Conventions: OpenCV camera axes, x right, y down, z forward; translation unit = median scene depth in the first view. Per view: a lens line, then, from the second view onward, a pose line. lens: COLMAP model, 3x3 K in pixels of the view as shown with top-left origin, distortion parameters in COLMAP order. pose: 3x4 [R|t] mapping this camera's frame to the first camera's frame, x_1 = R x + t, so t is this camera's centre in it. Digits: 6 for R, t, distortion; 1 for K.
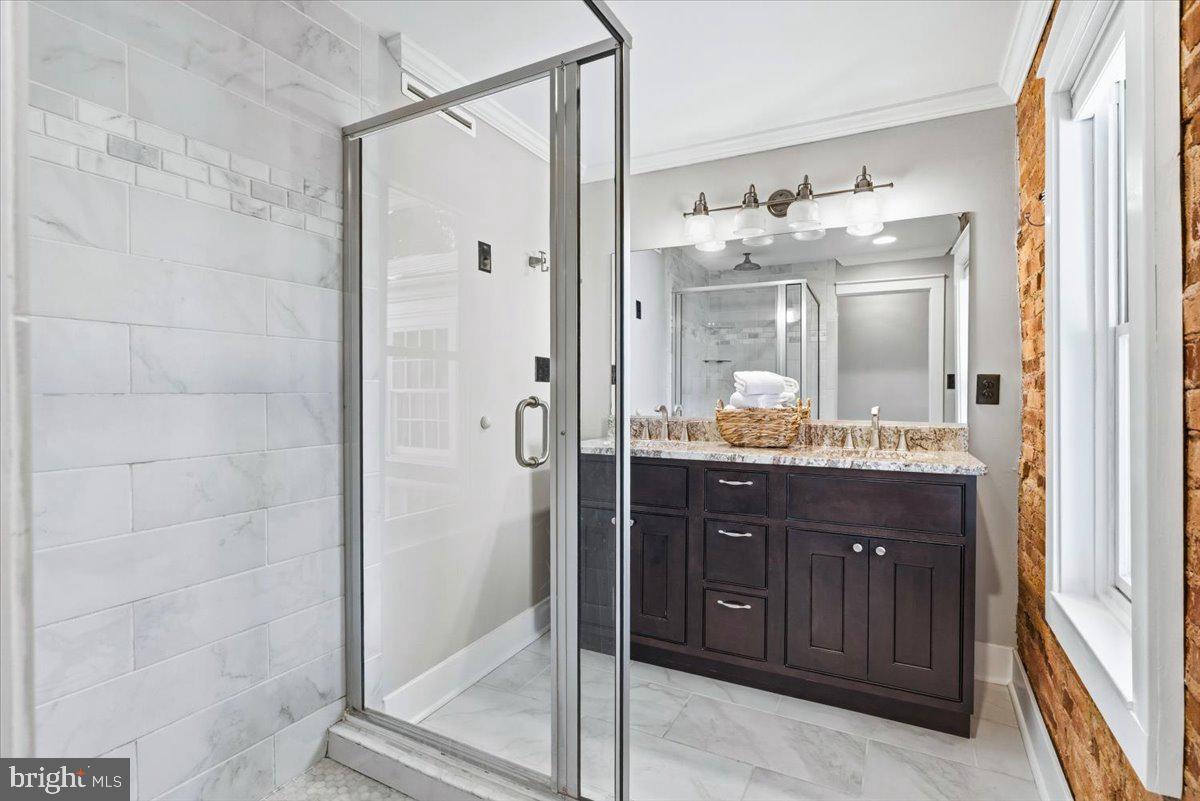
lens RADIAL K [[522.3, 0, 617.0], [0, 522.3, 403.3], [0, 0, 1]] dist [-0.001532, 0.000184]
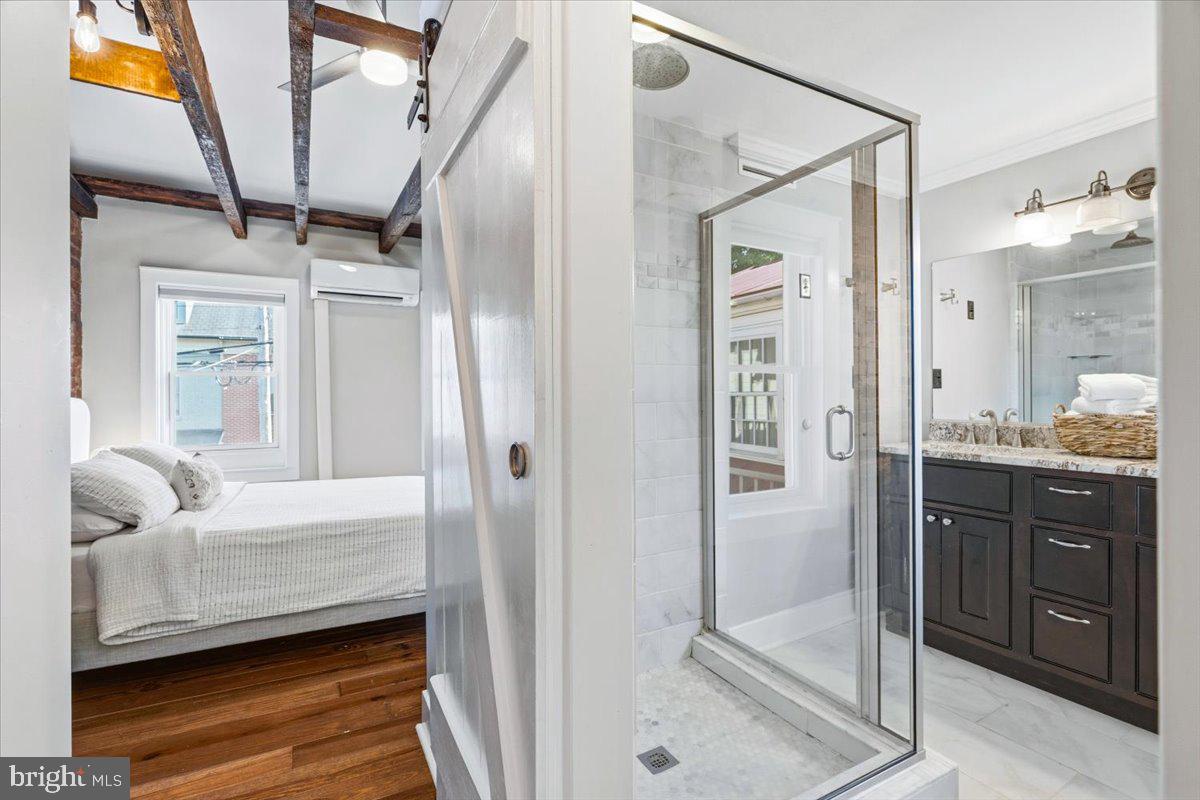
lens RADIAL K [[522.3, 0, 617.0], [0, 522.3, 402.8], [0, 0, 1]] dist [-0.001532, 0.000184]
pose [[0.819860, -0.004887, -0.572543, 0.090442], [0.004615, 0.999987, -0.001928, -0.013901], [0.572545, -0.001062, 0.819872, -0.265422]]
